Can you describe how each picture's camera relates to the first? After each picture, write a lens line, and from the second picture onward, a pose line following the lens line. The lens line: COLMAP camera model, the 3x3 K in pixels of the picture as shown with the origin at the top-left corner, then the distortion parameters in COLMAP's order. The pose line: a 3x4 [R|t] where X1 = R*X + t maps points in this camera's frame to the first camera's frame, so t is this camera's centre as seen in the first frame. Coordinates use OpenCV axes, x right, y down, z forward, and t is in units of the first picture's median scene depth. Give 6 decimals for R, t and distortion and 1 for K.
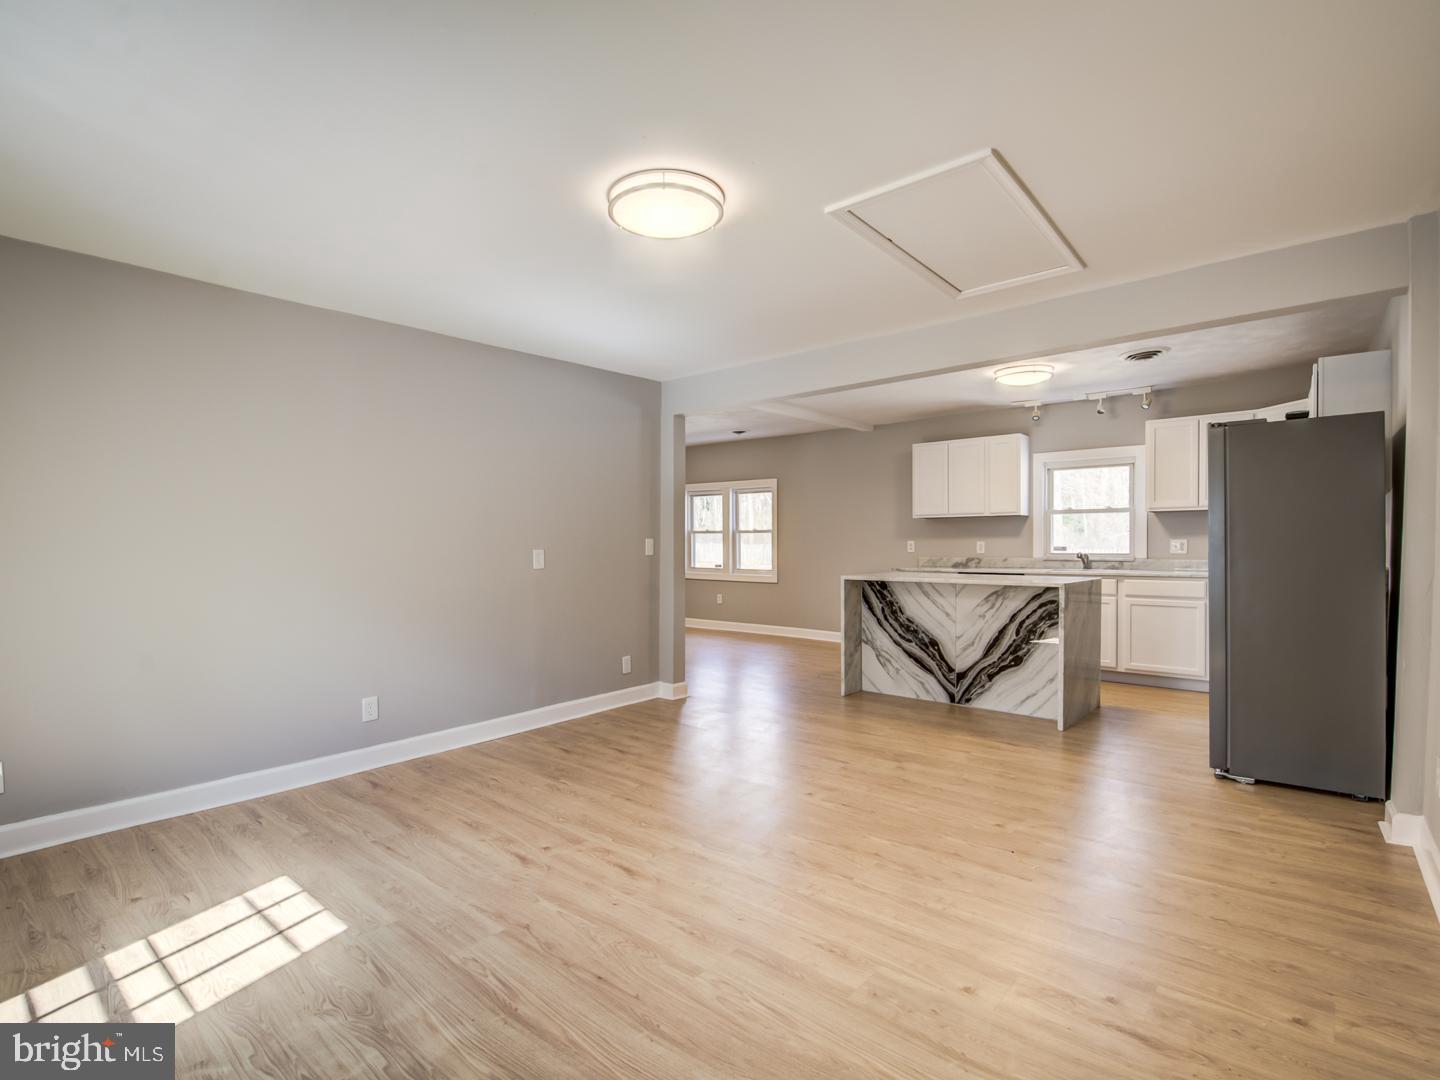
lens RADIAL K [[719.9, 0, 720.0], [0, 719.9, 540.0], [0, 0, 1]] dist [0.004235, -0.010674]
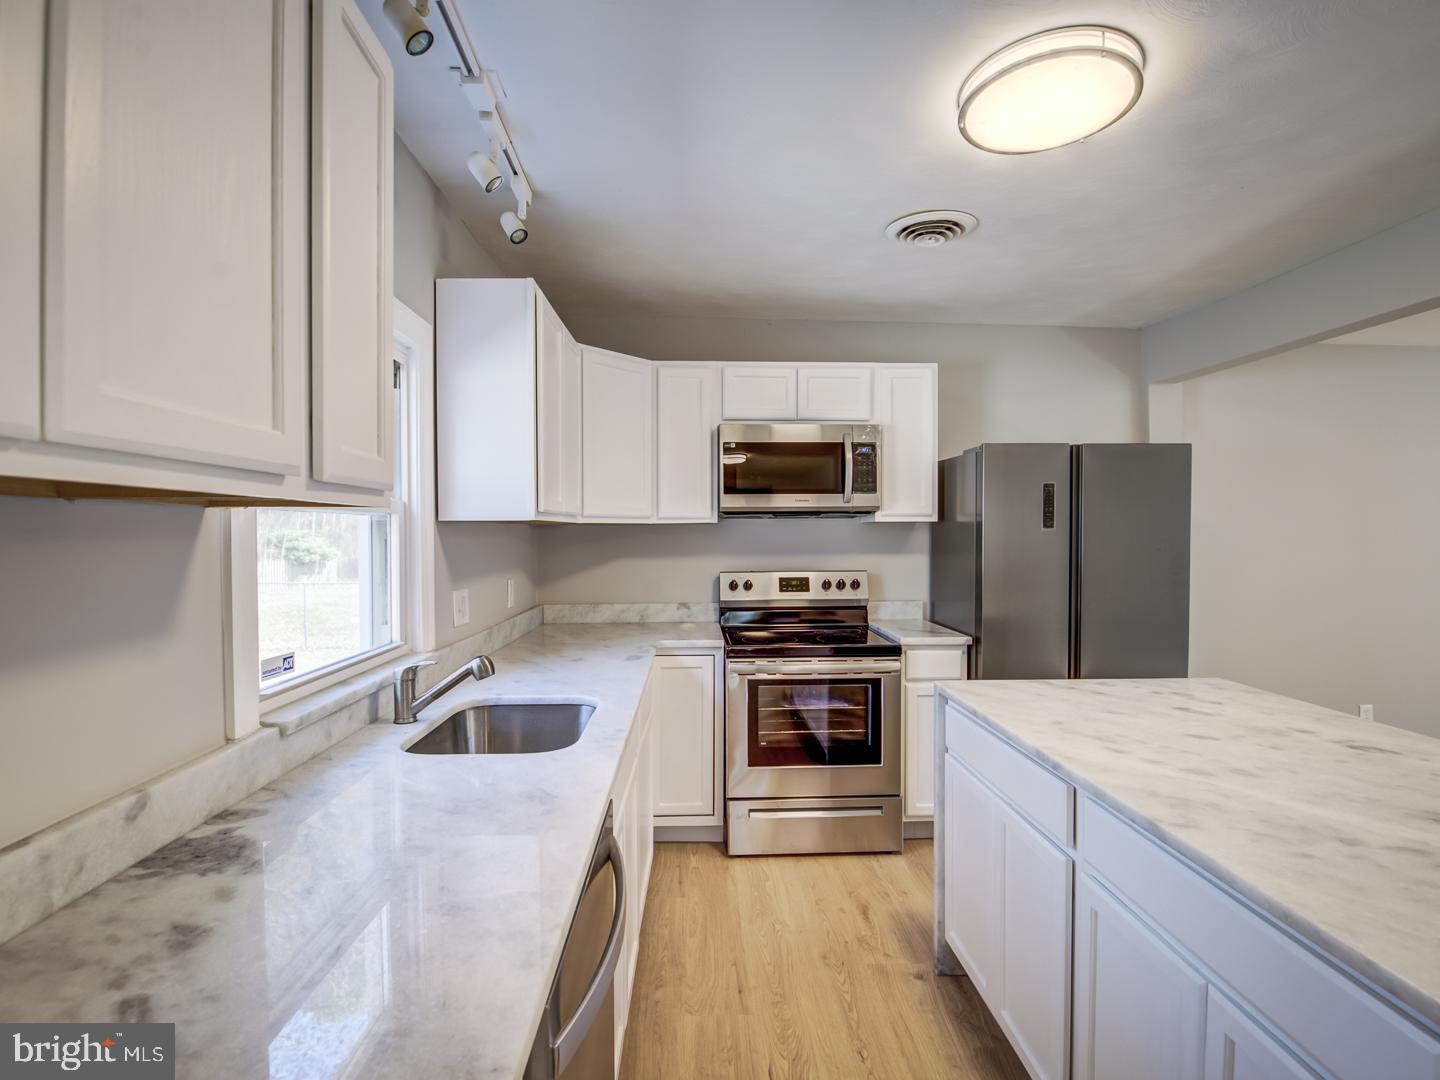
lens RADIAL K [[719.9, 0, 720.0], [0, 719.9, 540.0], [0, 0, 1]] dist [0.004235, -0.010674]
pose [[-0.672216, 0.000900, 0.740355, 0.220677], [0.006803, 0.999965, 0.004961, -0.026023], [-0.740324, 0.008372, -0.672198, 1.042094]]
